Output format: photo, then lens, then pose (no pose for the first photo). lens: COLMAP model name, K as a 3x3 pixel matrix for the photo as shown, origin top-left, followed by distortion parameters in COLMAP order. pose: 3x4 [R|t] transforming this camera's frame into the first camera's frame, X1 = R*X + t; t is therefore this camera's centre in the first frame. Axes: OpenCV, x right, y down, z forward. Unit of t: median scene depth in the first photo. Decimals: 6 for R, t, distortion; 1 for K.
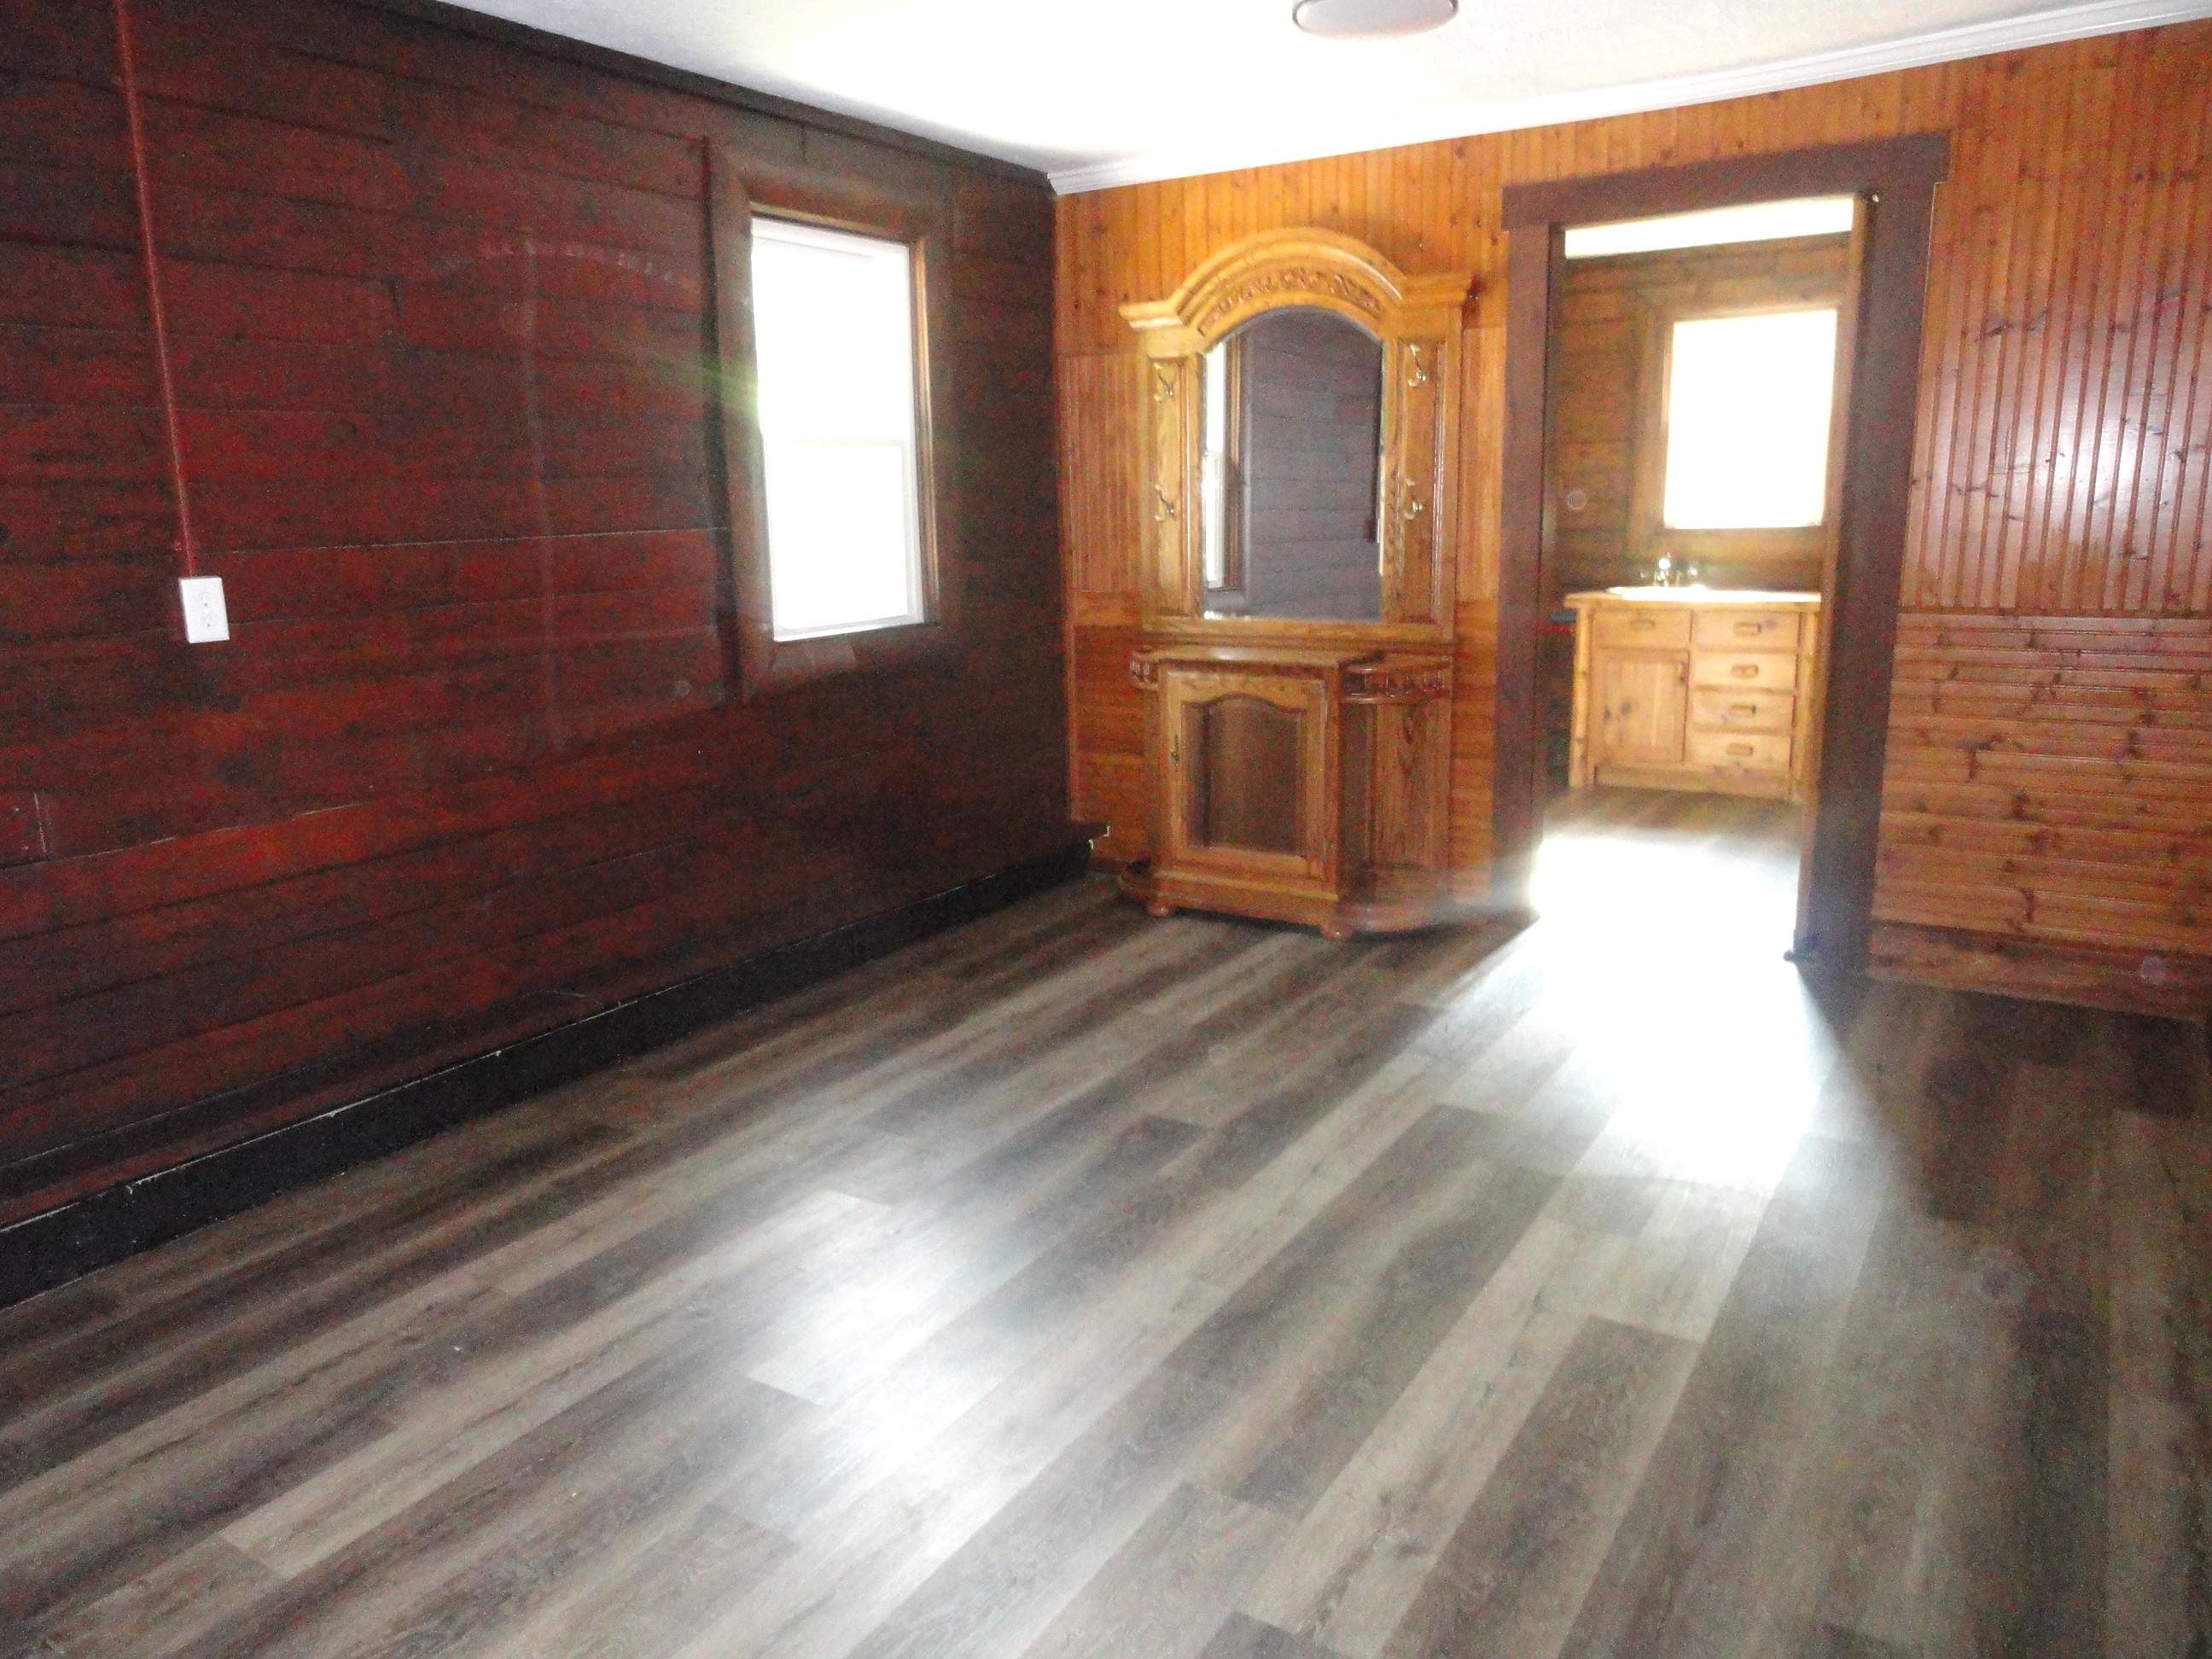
lens RADIAL K [[1540.9, 0, 1120.0], [0, 1540.9, 826.4], [0, 0, 1]] dist [-0.006216, 0.006534]
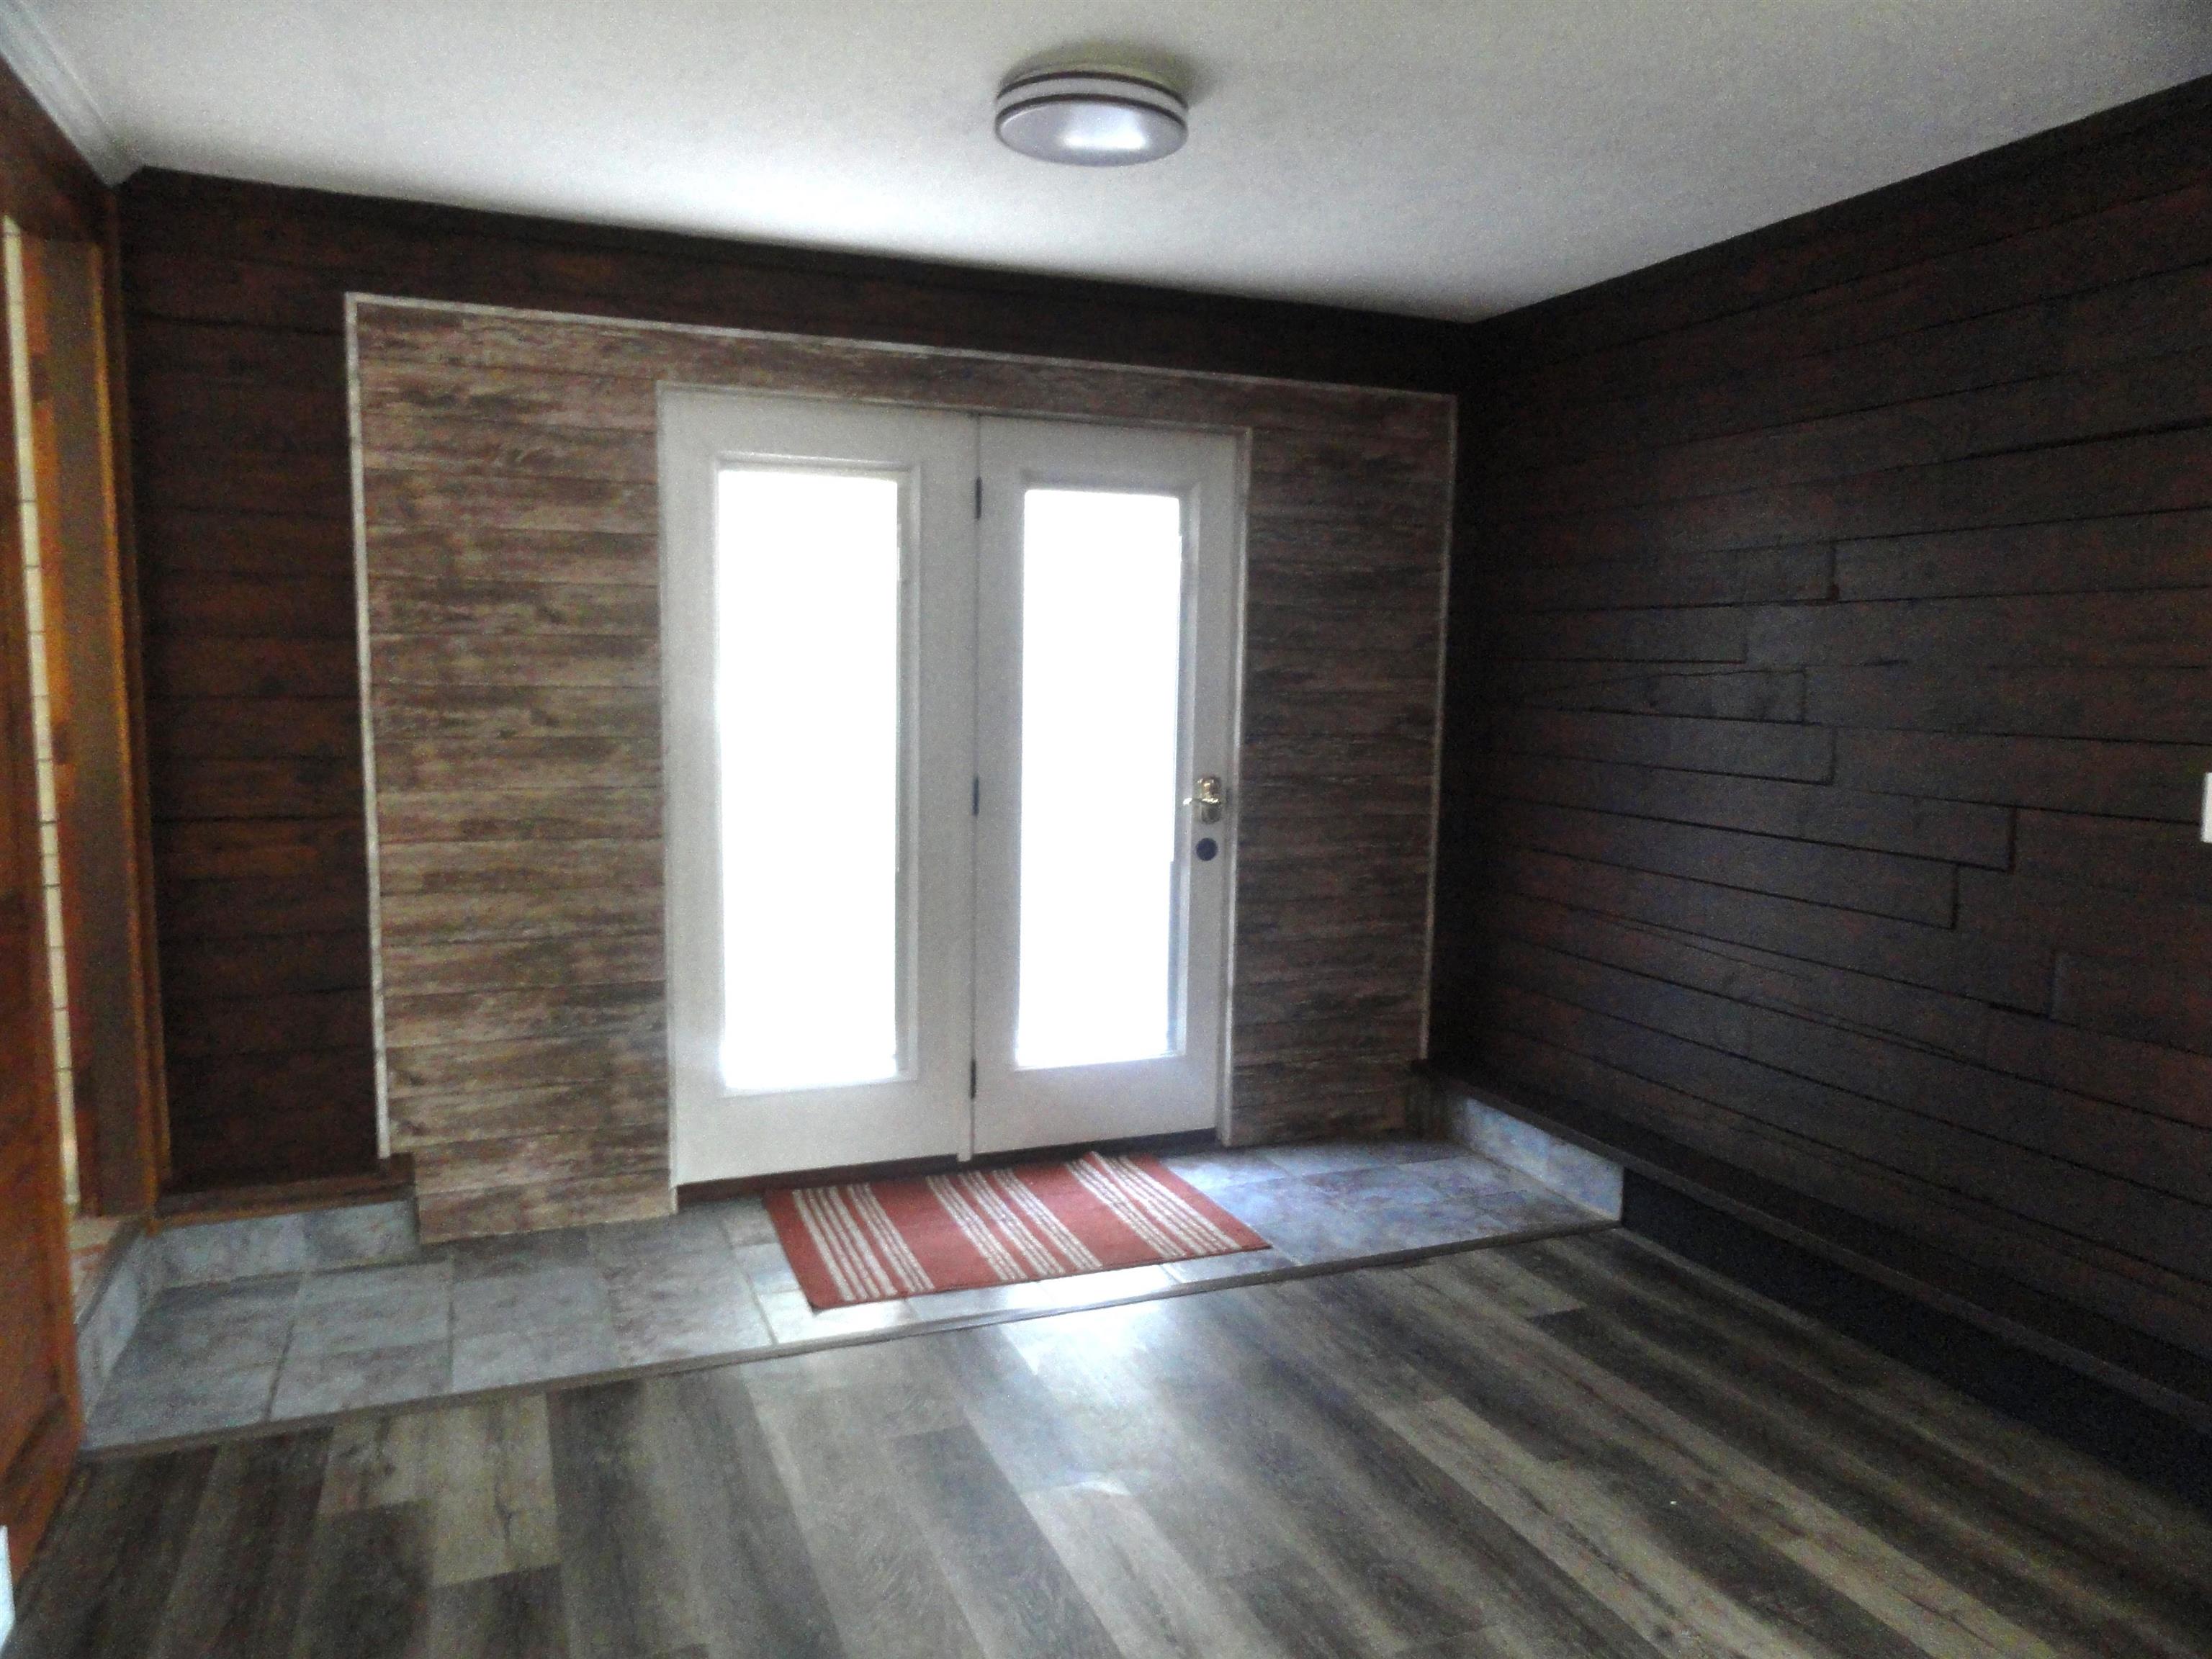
lens RADIAL K [[1540.9, 0, 1109.5], [0, 1540.9, 828.5], [0, 0, 1]] dist [-0.006216, 0.006534]
pose [[-0.591993, 0.100906, -0.799601, 0.822598], [-0.161912, 0.957014, 0.240644, -0.404338], [0.789512, 0.271924, -0.550208, 1.639849]]
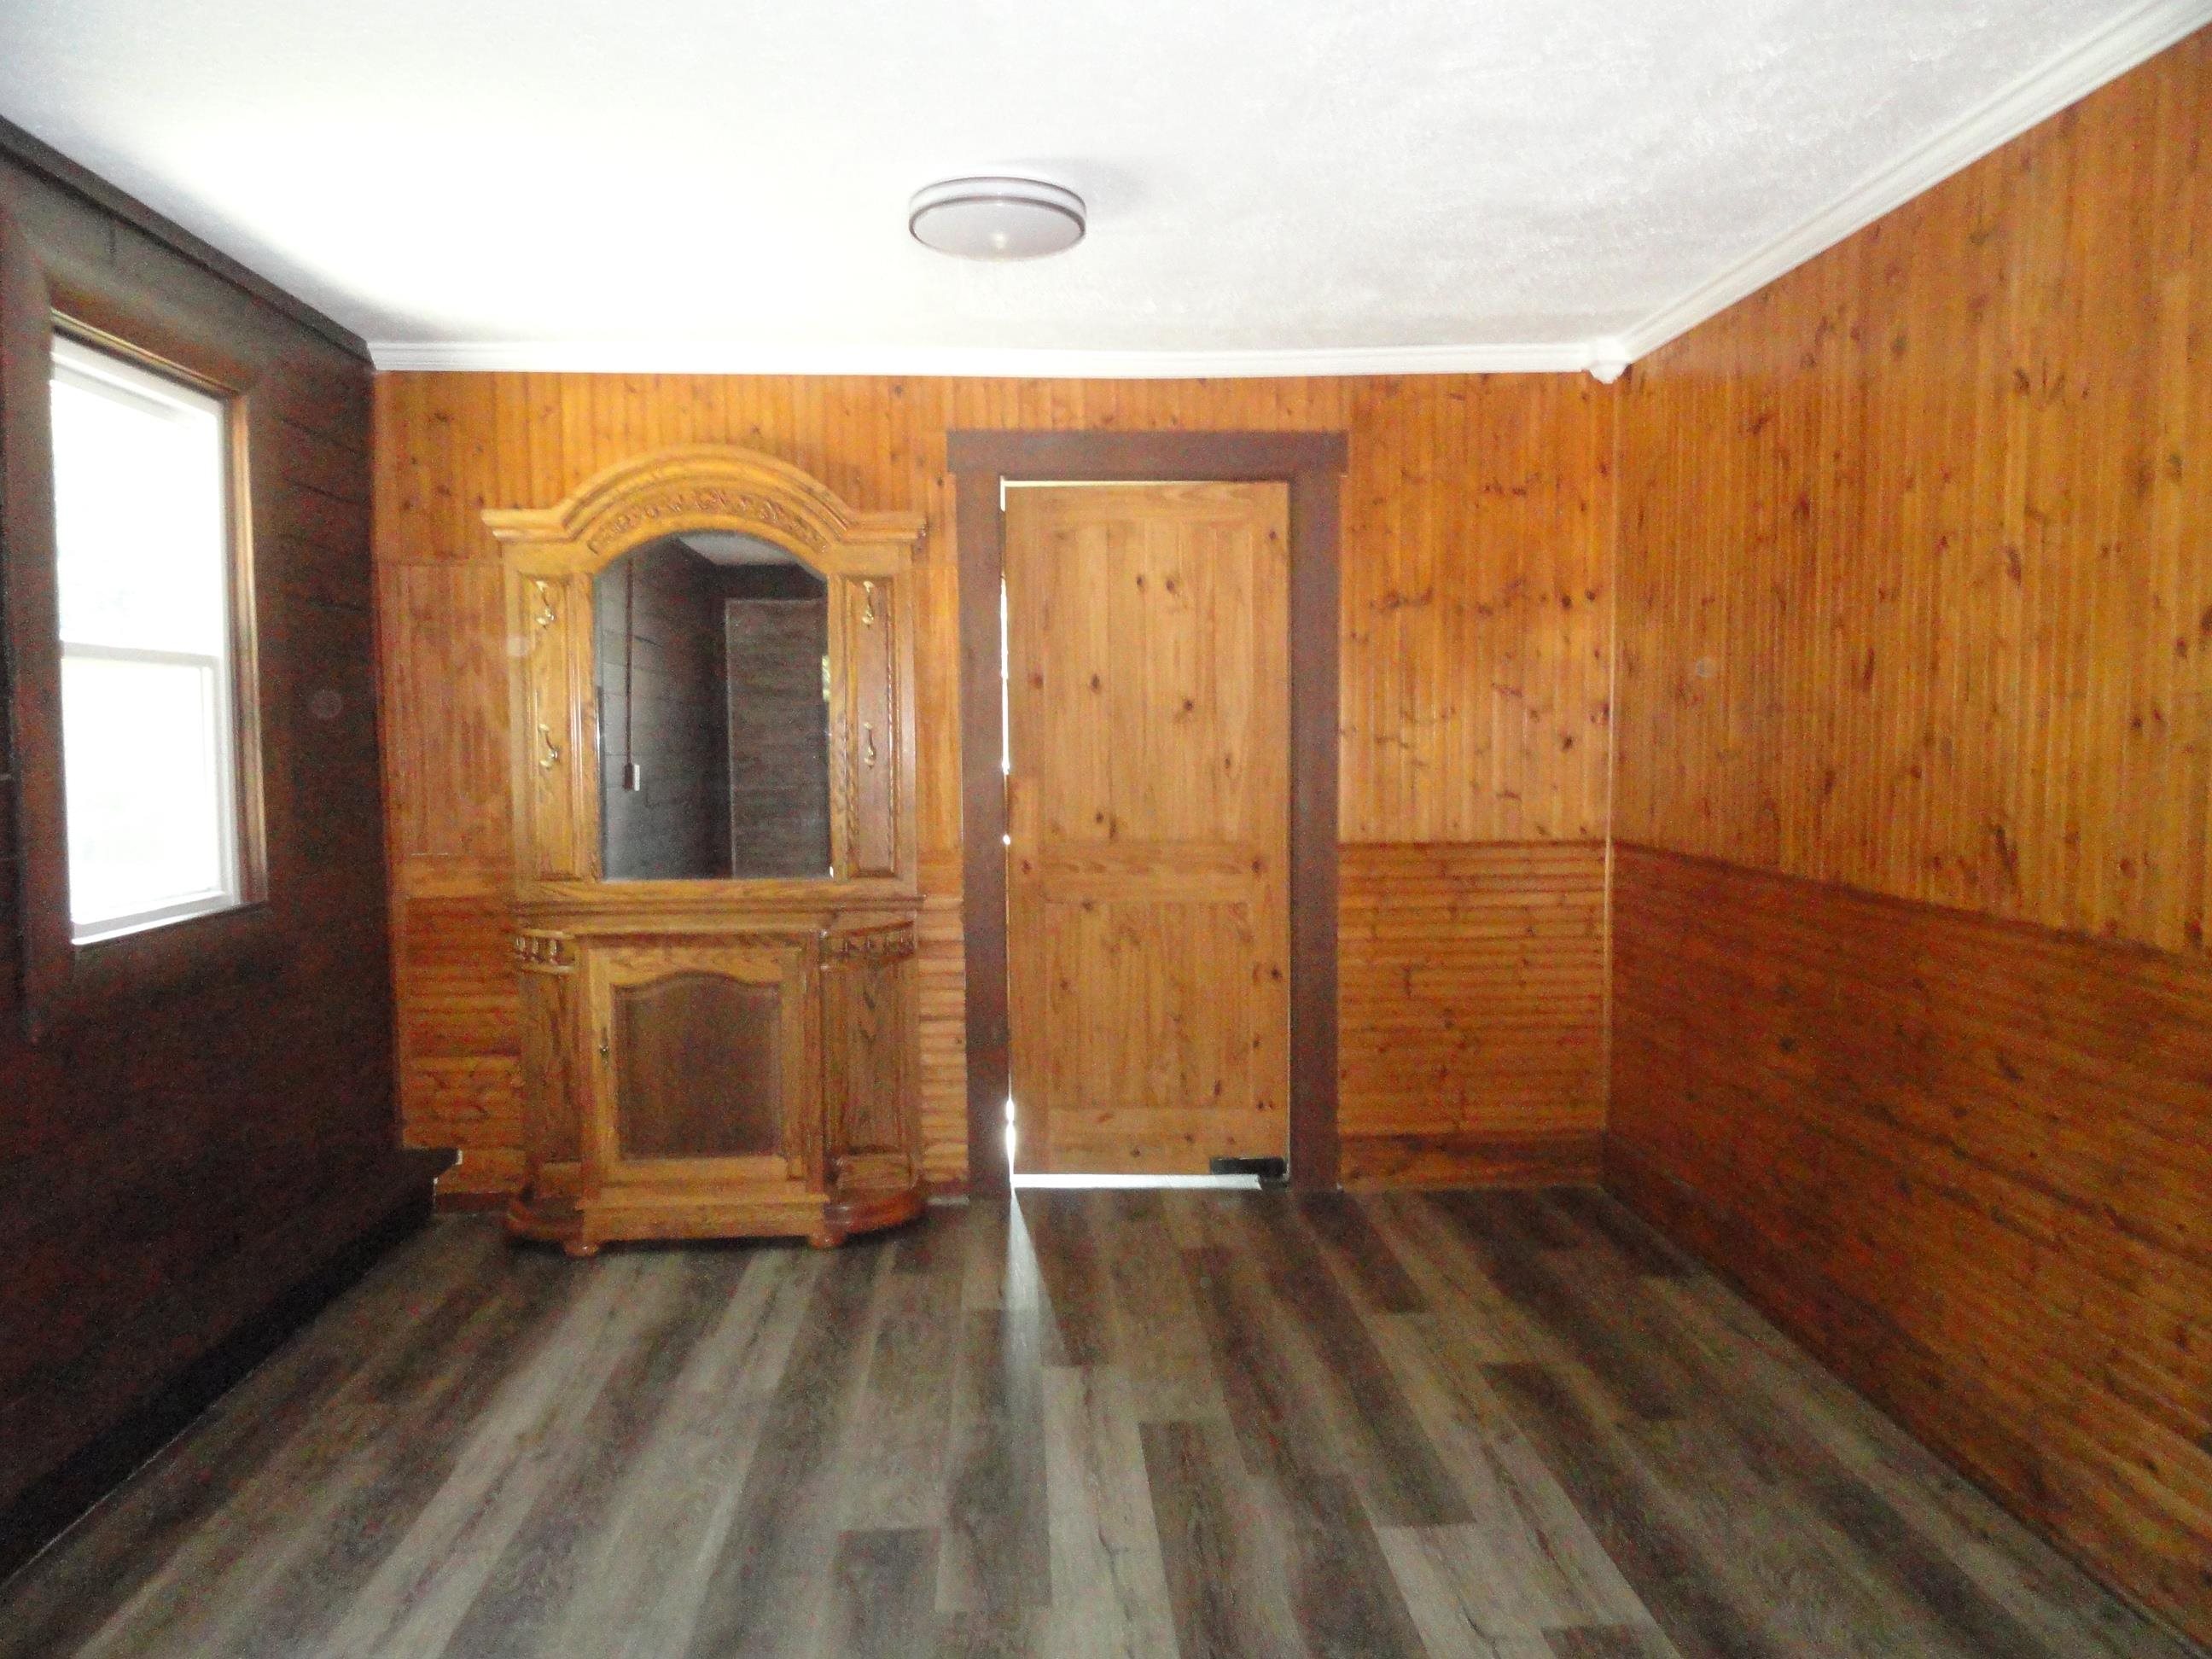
lens RADIAL K [[1540.9, 0, 1105.7], [0, 1540.9, 831.8], [0, 0, 1]] dist [-0.006216, 0.006534]
pose [[0.809296, -0.024421, 0.586893, -0.230756], [0.112951, 0.986960, -0.114685, -0.039050], [-0.576439, 0.159105, 0.801501, 0.187849]]
